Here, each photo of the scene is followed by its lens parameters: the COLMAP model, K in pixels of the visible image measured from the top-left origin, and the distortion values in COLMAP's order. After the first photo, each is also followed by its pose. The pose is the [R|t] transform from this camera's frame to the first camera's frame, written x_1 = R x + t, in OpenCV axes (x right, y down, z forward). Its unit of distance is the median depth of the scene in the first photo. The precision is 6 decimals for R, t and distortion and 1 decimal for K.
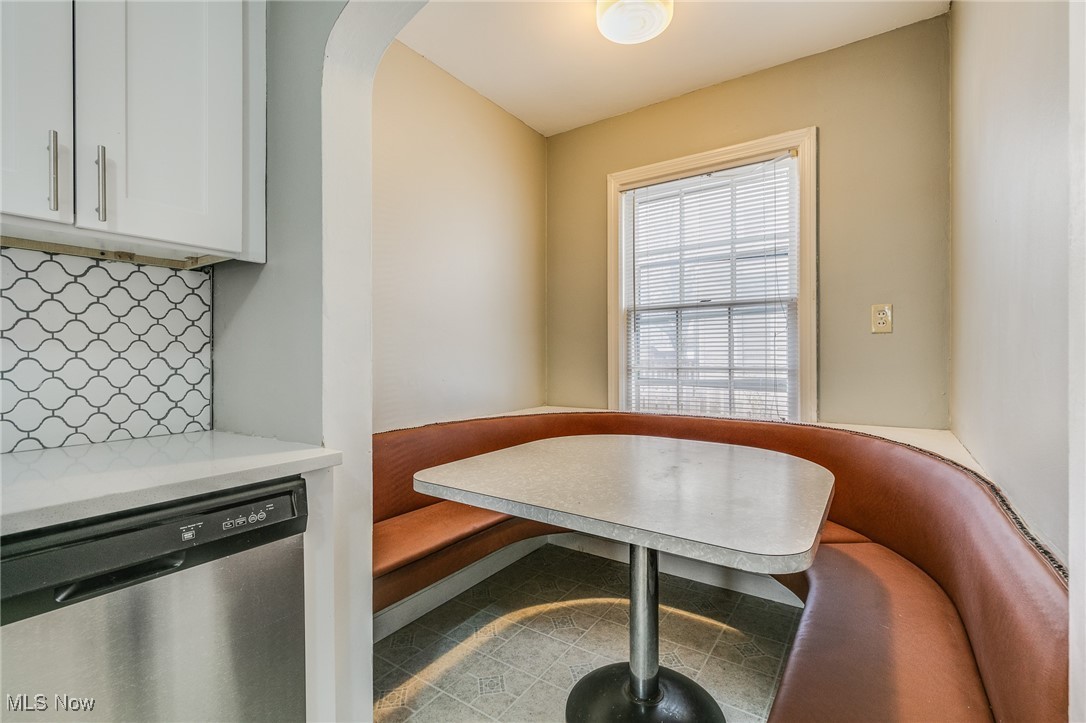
lens RADIAL K [[487.1, 0, 538.8], [0, 487.1, 356.7], [0, 0, 1]] dist [0.007096, -0.001558]
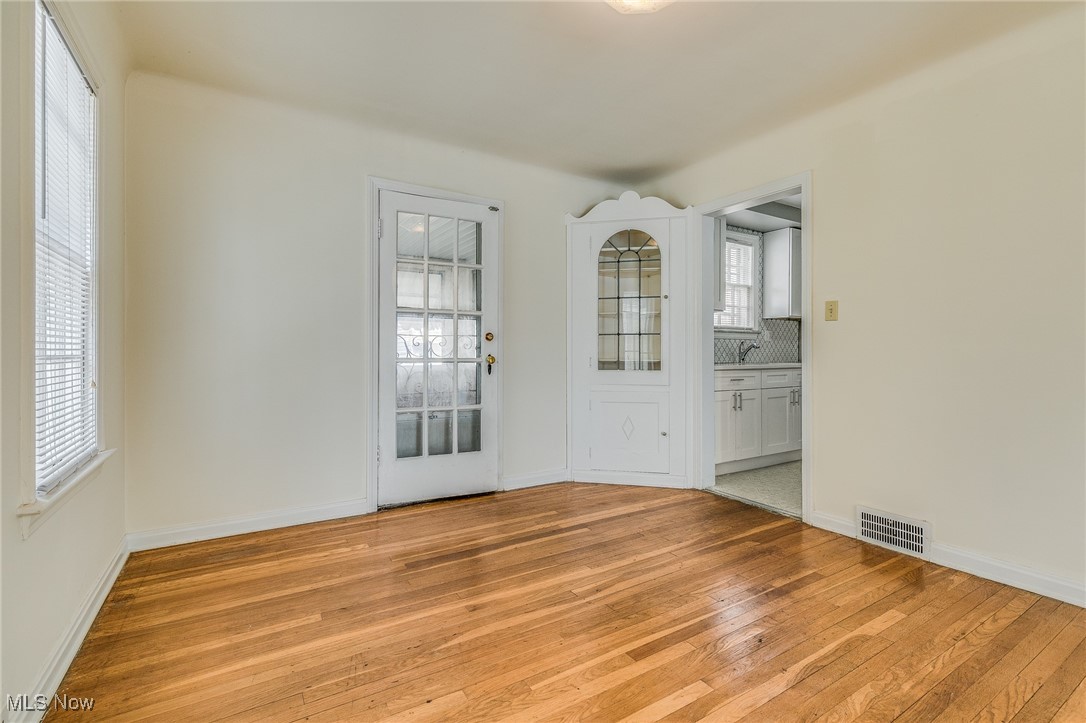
lens RADIAL K [[487.1, 0, 550.5], [0, 487.1, 351.8], [0, 0, 1]] dist [0.007096, -0.001558]
pose [[0.921810, 0.004260, -0.387618, -0.870421], [-0.004106, 0.999991, 0.001225, 0.065034], [0.387620, 0.000463, 0.921819, -2.920554]]
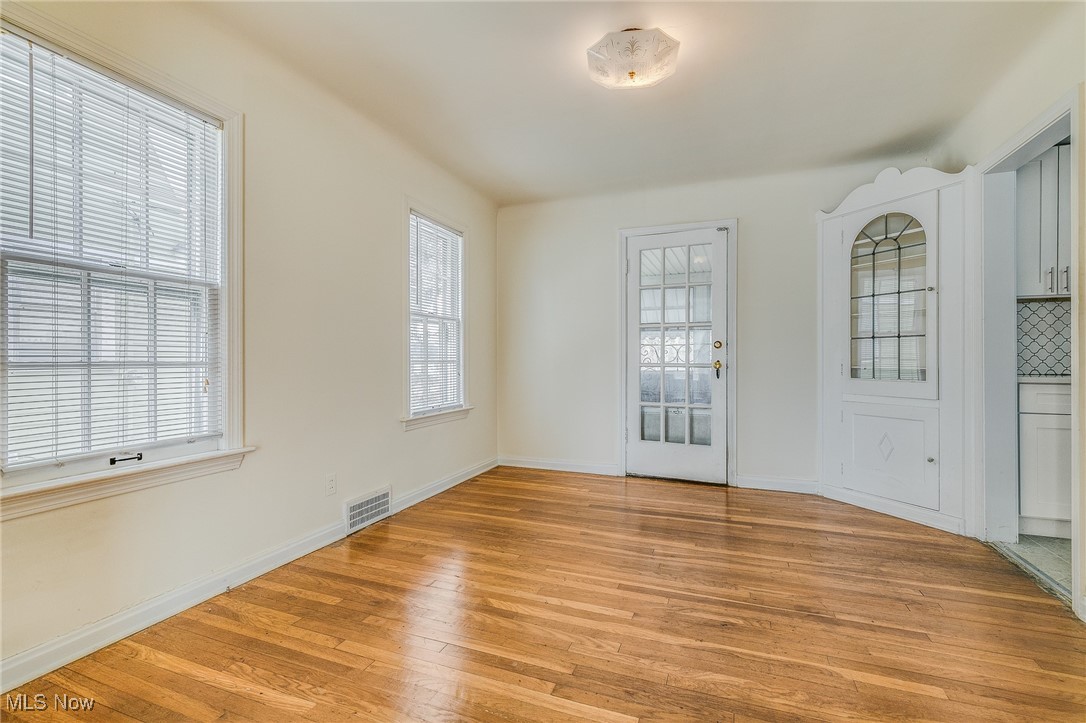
lens RADIAL K [[487.1, 0, 554.7], [0, 487.1, 356.8], [0, 0, 1]] dist [0.007096, -0.001558]
pose [[0.253742, -0.000858, -0.967271, 0.144001], [0.000608, 1.000000, -0.000728, 0.064449], [0.967272, -0.000403, 0.253743, -2.442228]]
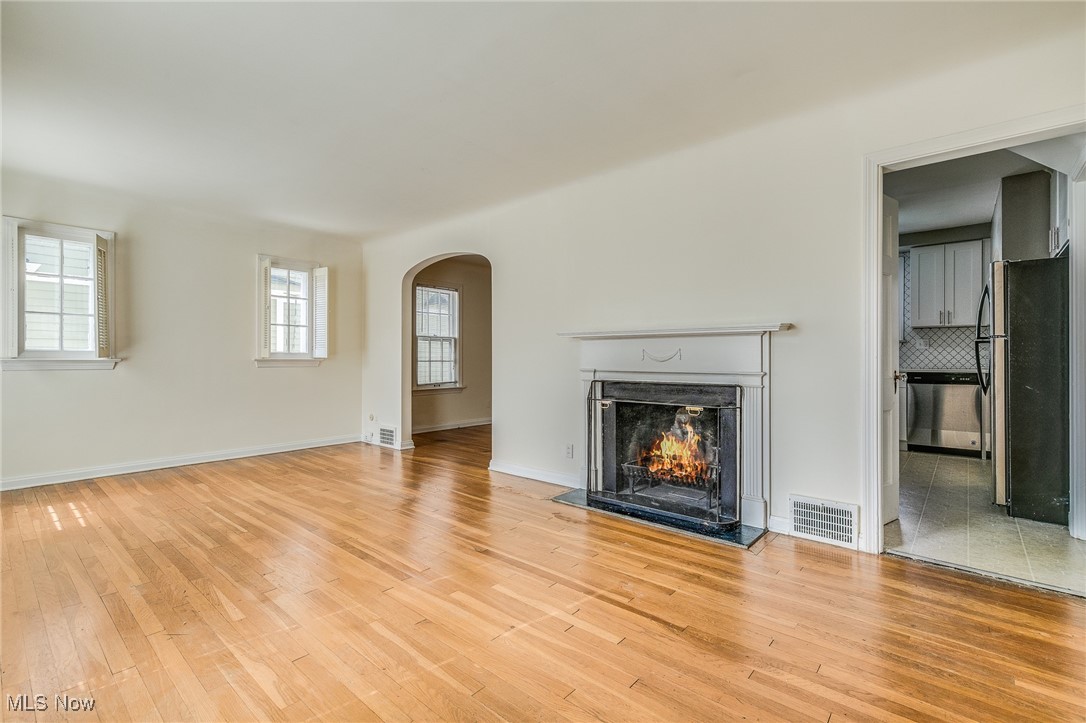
lens RADIAL K [[487.1, 0, 547.8], [0, 487.1, 337.4], [0, 0, 1]] dist [0.007096, -0.001558]
pose [[-0.090353, -0.039333, -0.995133, 2.918890], [0.000725, 0.999217, -0.039560, 0.047175], [0.995910, -0.004296, -0.090254, -1.749353]]
